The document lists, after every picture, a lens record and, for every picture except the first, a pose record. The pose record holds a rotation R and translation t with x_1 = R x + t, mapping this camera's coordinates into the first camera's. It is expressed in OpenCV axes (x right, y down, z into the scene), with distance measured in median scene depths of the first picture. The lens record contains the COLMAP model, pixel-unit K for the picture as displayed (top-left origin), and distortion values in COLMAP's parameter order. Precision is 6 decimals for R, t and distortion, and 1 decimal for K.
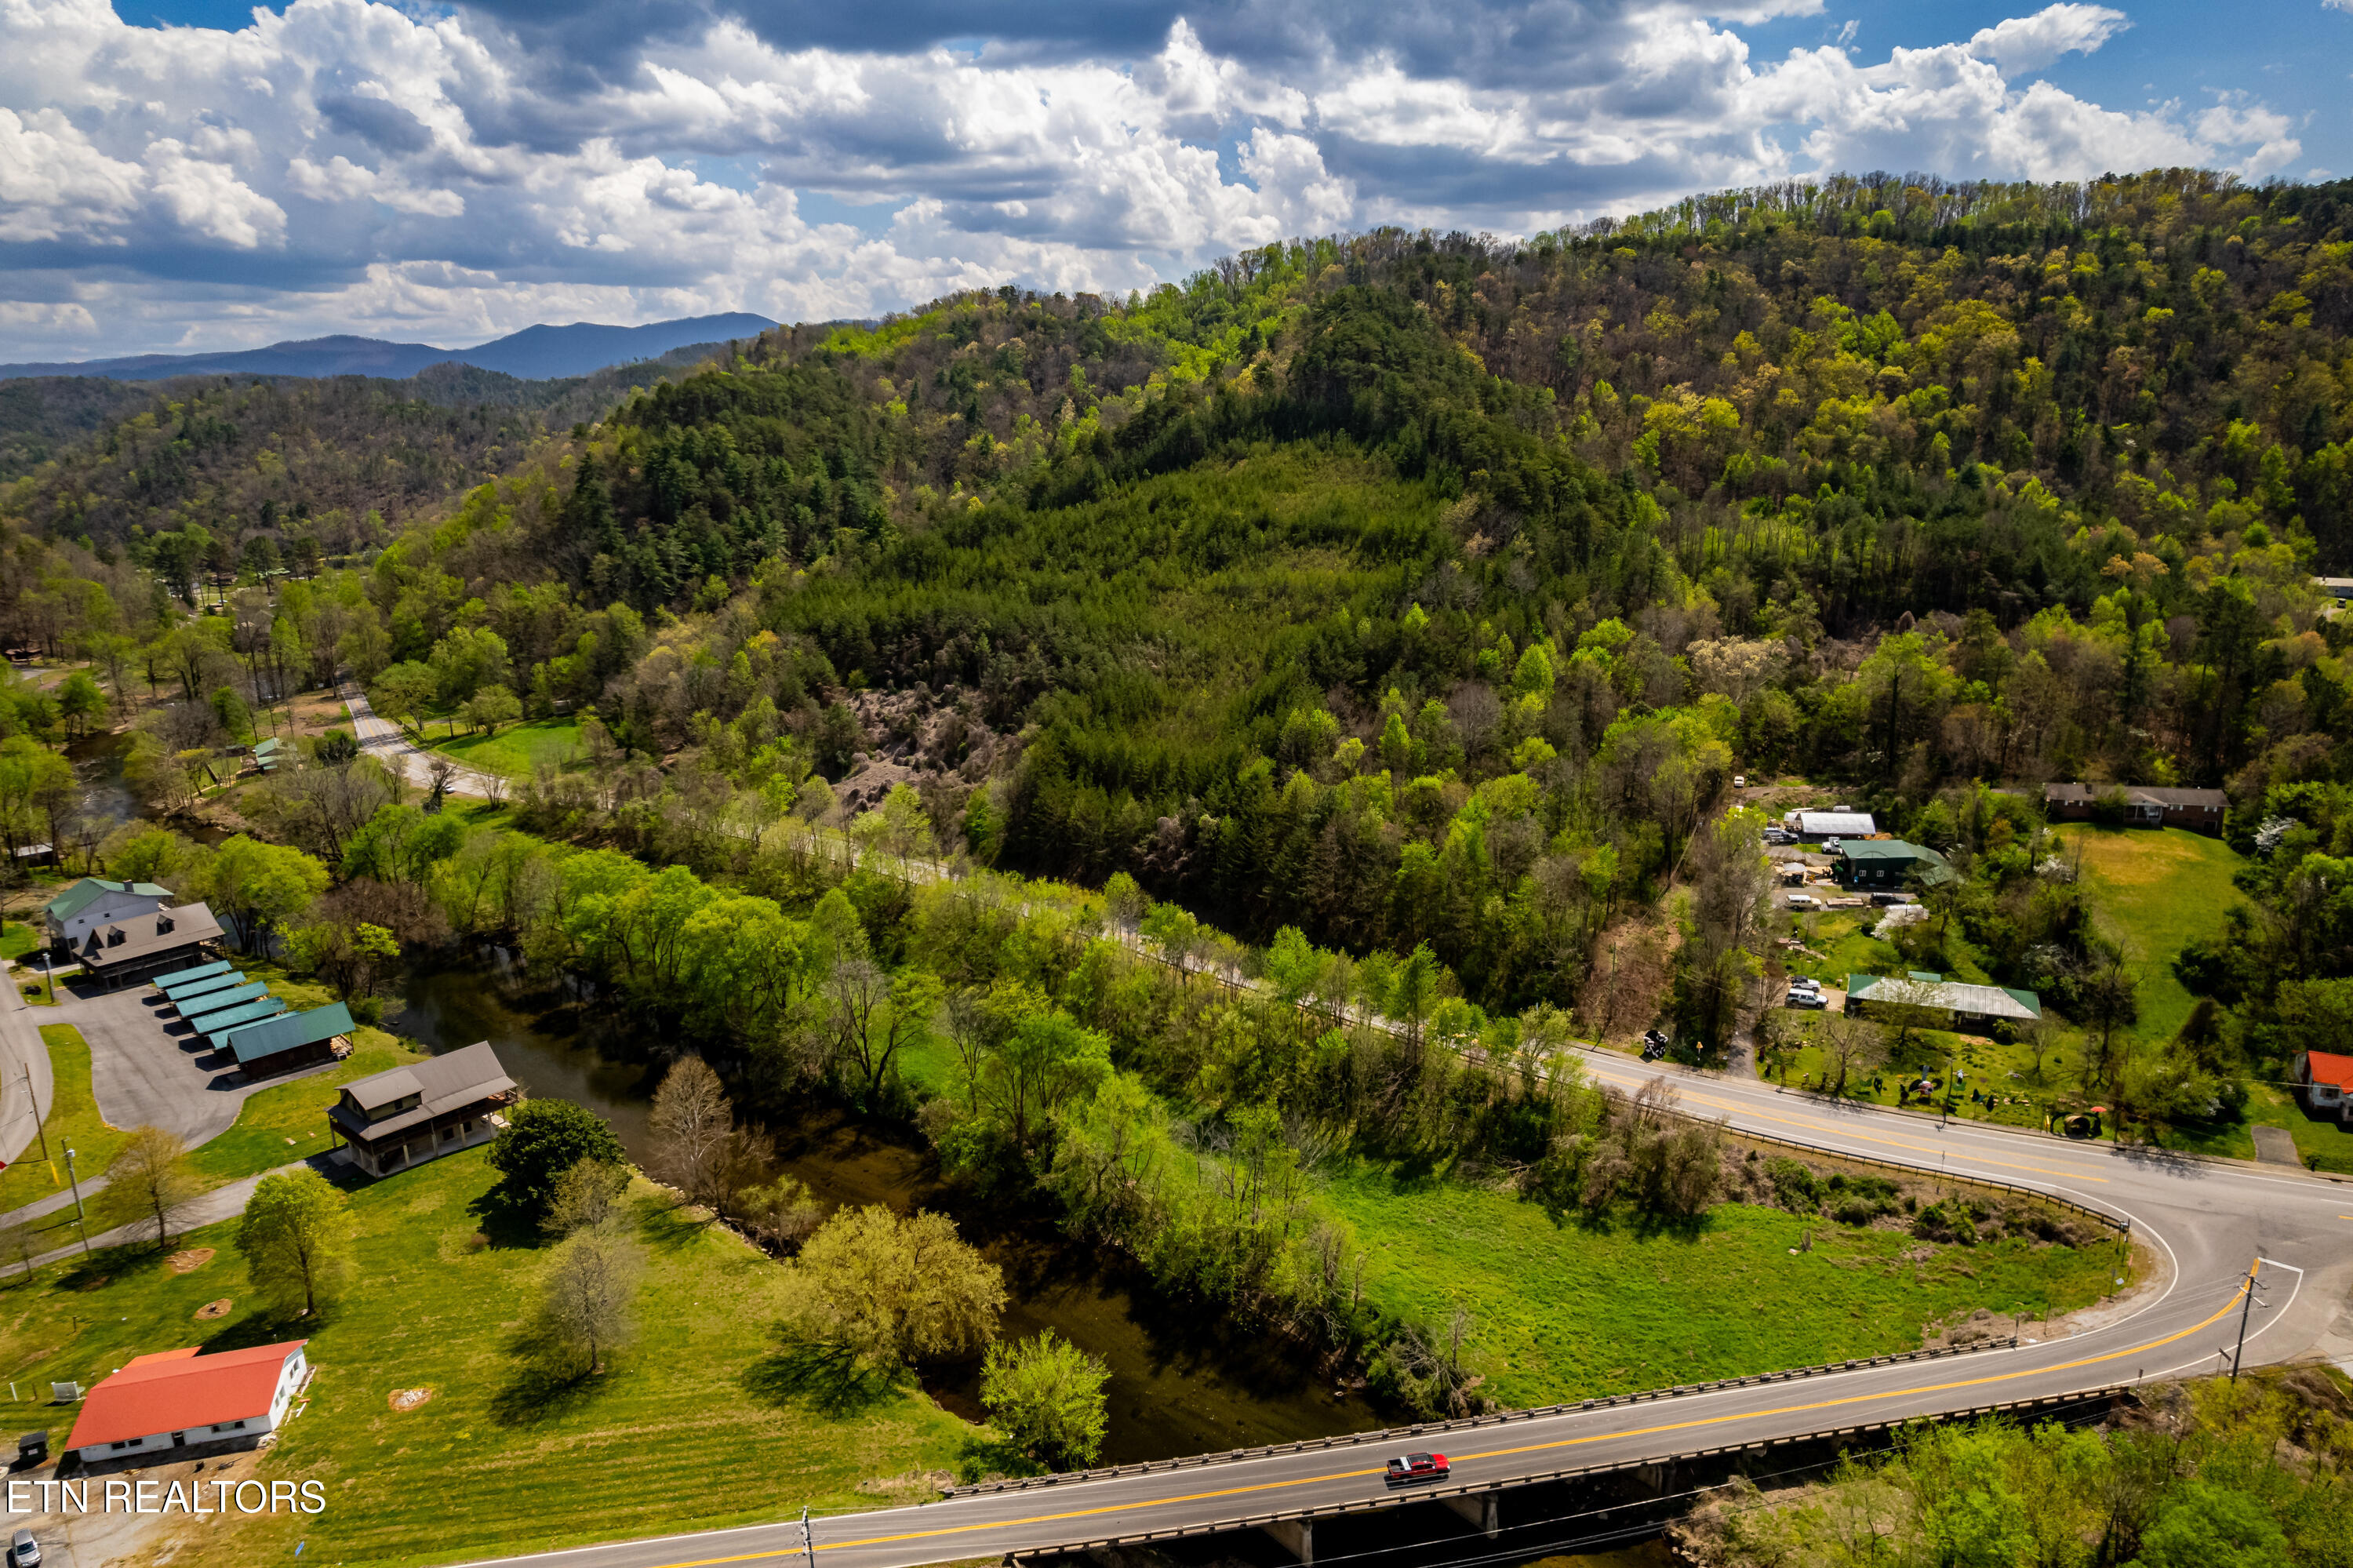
lens RADIAL K [[1508.8, 0, 1176.5], [0, 1508.8, 784.0], [0, 0, 1]] dist [-0.083253, 0.074629]
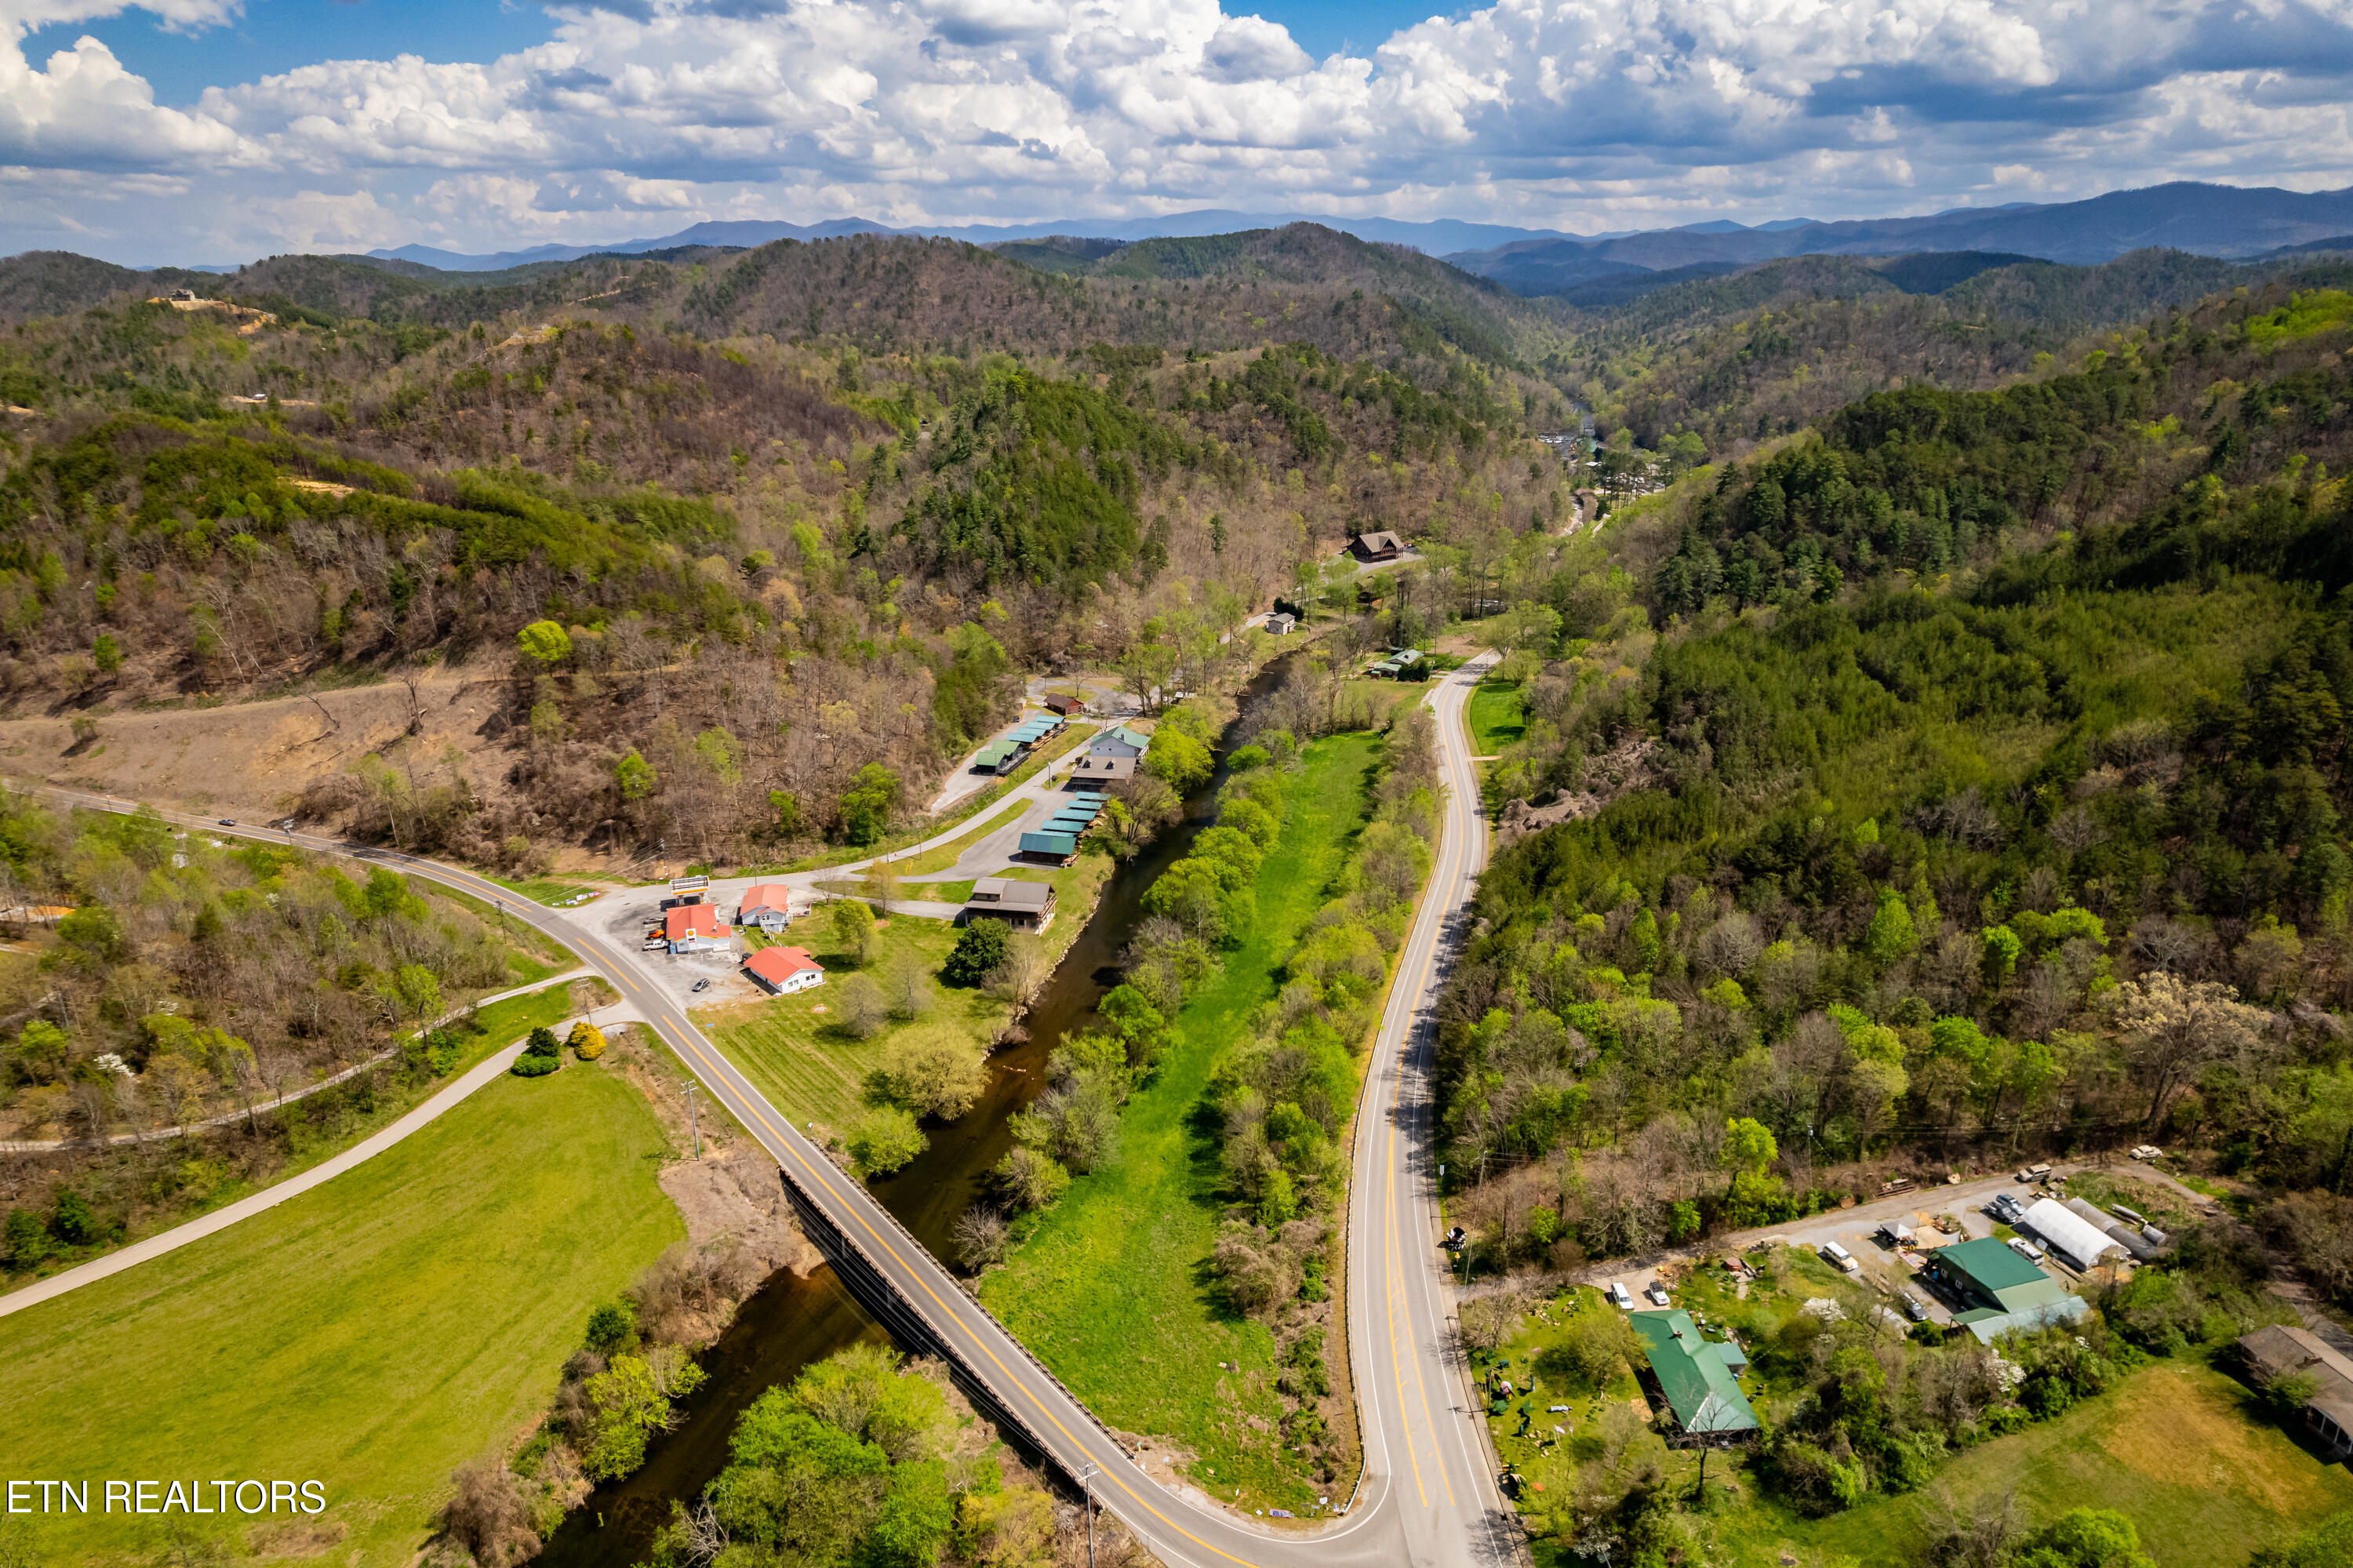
lens RADIAL K [[1508.8, 0, 1176.5], [0, 1508.8, 784.0], [0, 0, 1]] dist [-0.083253, 0.074629]
pose [[0.471982, 0.298583, -0.829507, 1.132192], [-0.216671, 0.951329, 0.219149, -0.391280], [0.854568, 0.076296, 0.513705, 0.194751]]
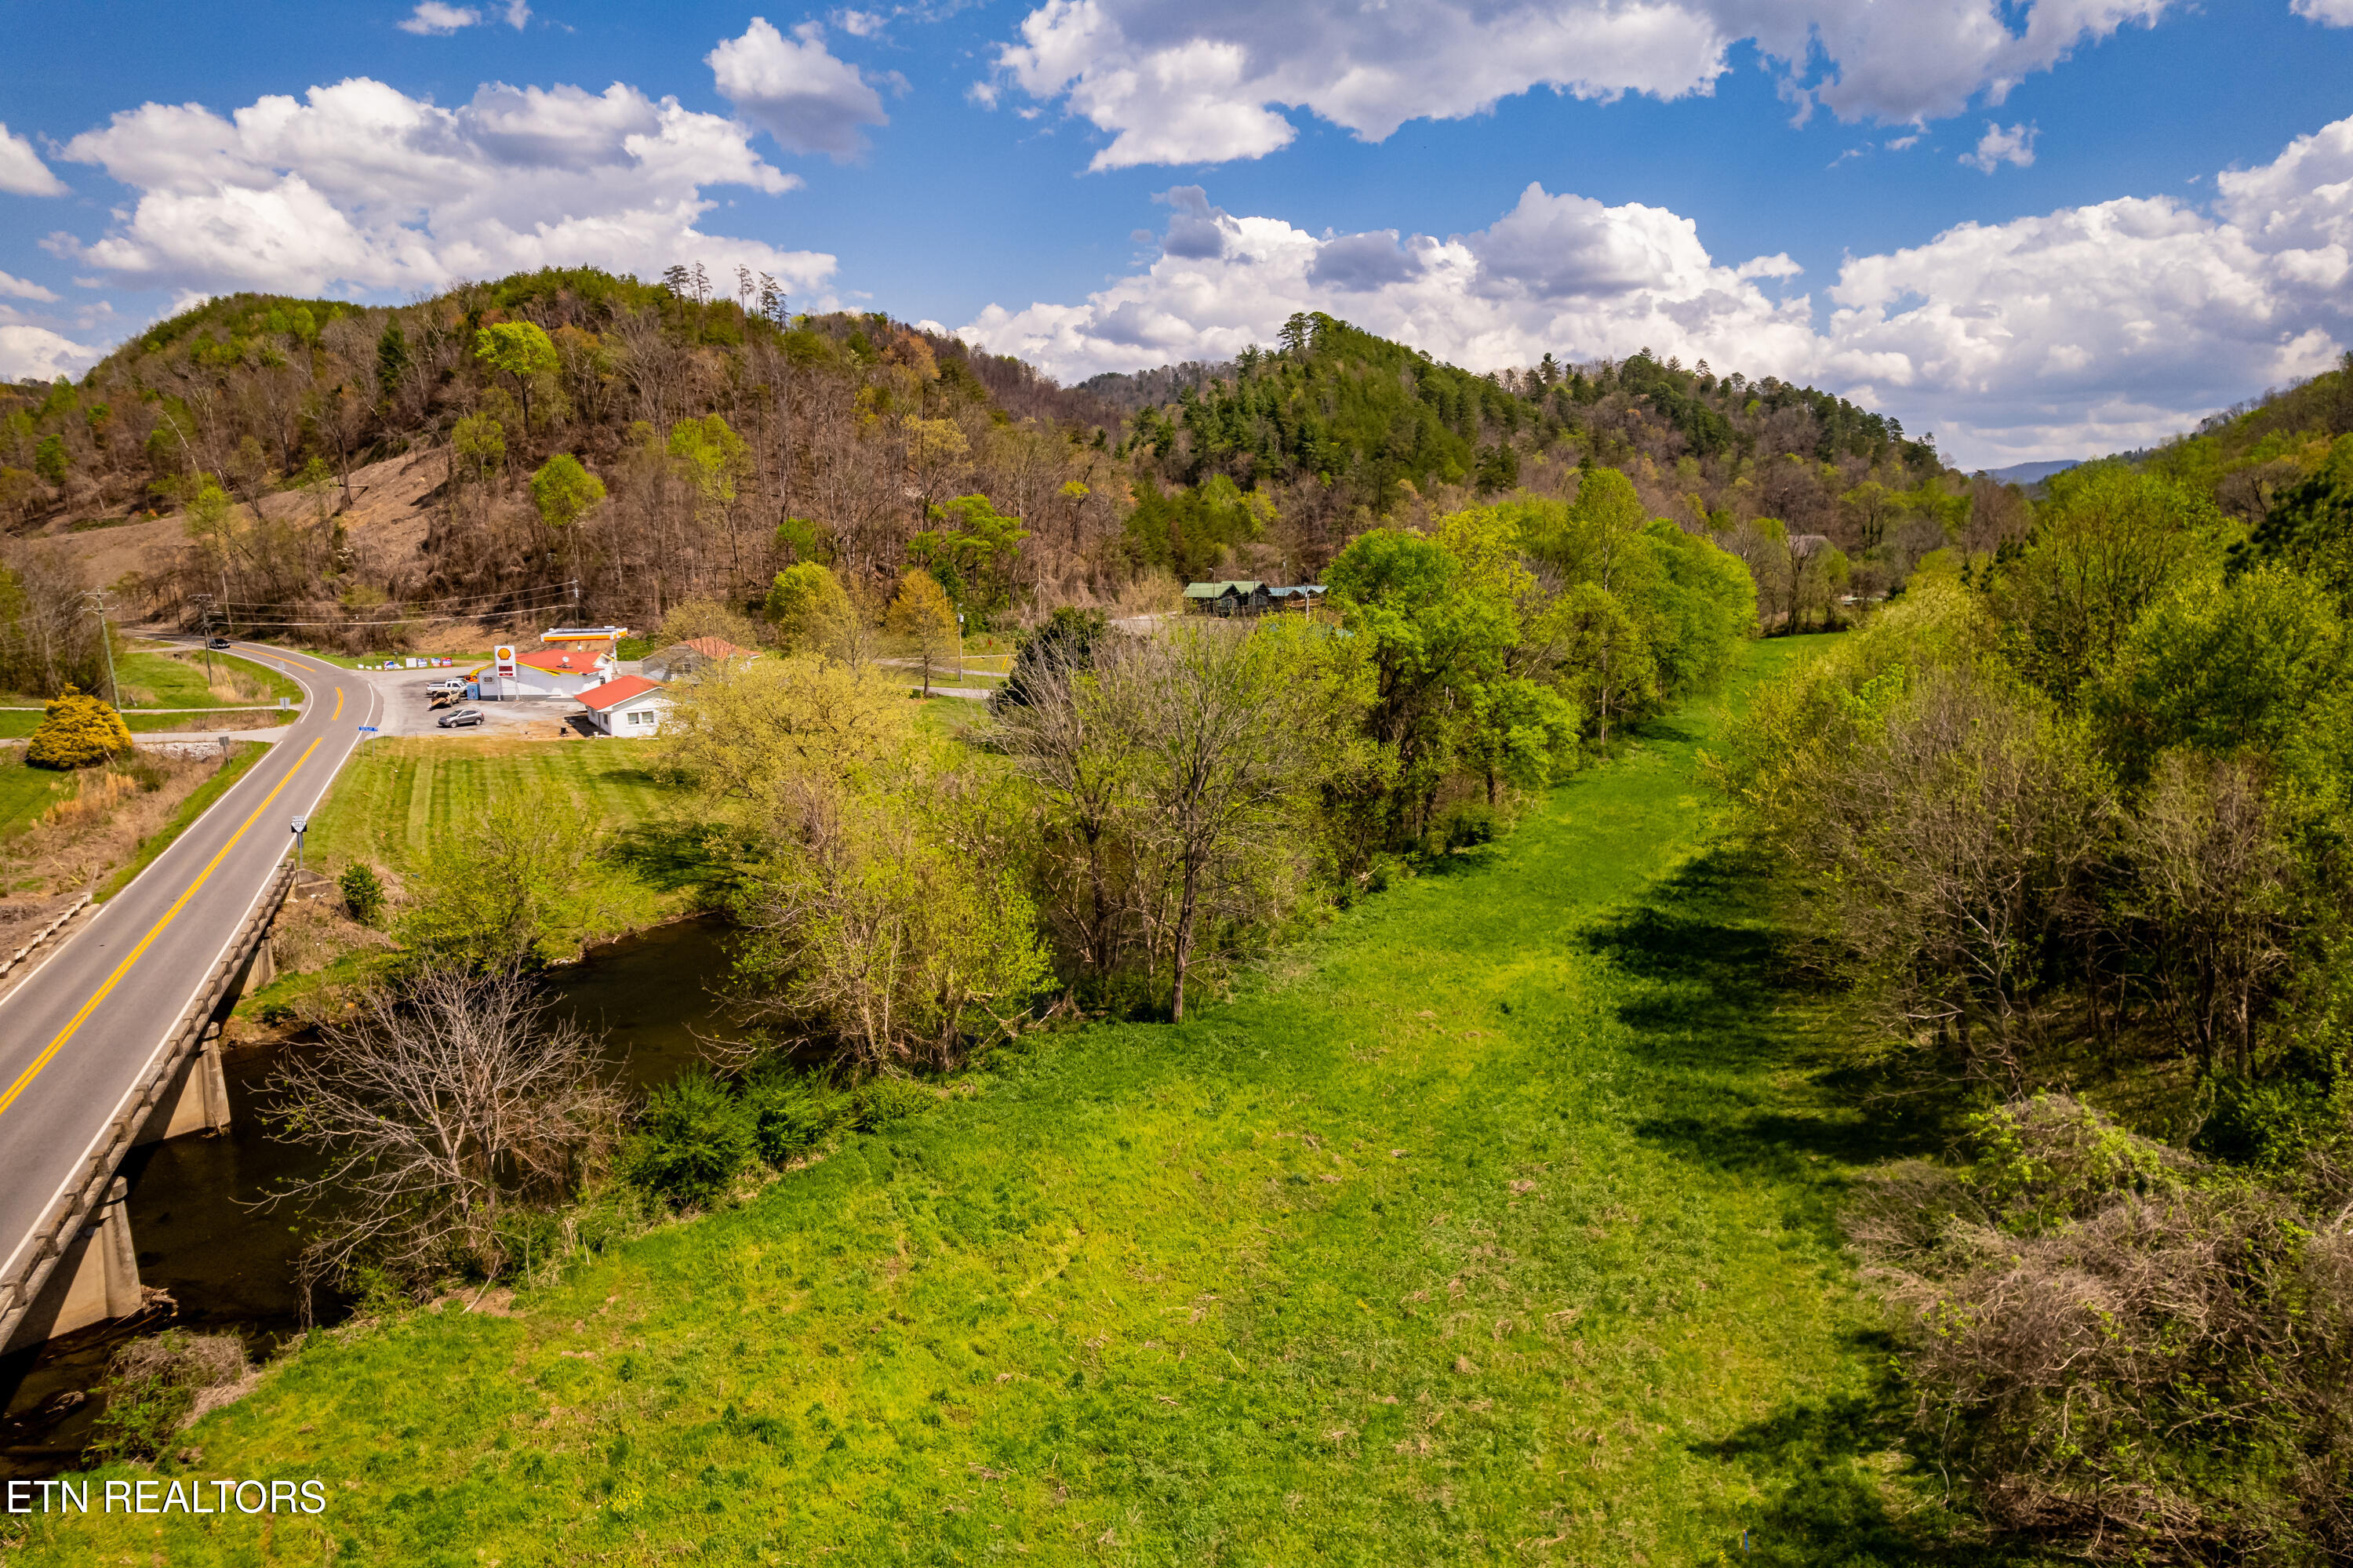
lens RADIAL K [[1508.8, 0, 1176.5], [0, 1508.8, 784.0], [0, 0, 1]] dist [-0.083253, 0.074629]
pose [[0.266369, 0.177954, -0.947301, 0.352386], [-0.234126, 0.965320, 0.115506, 0.182681], [0.935004, 0.191021, 0.298795, 0.756611]]
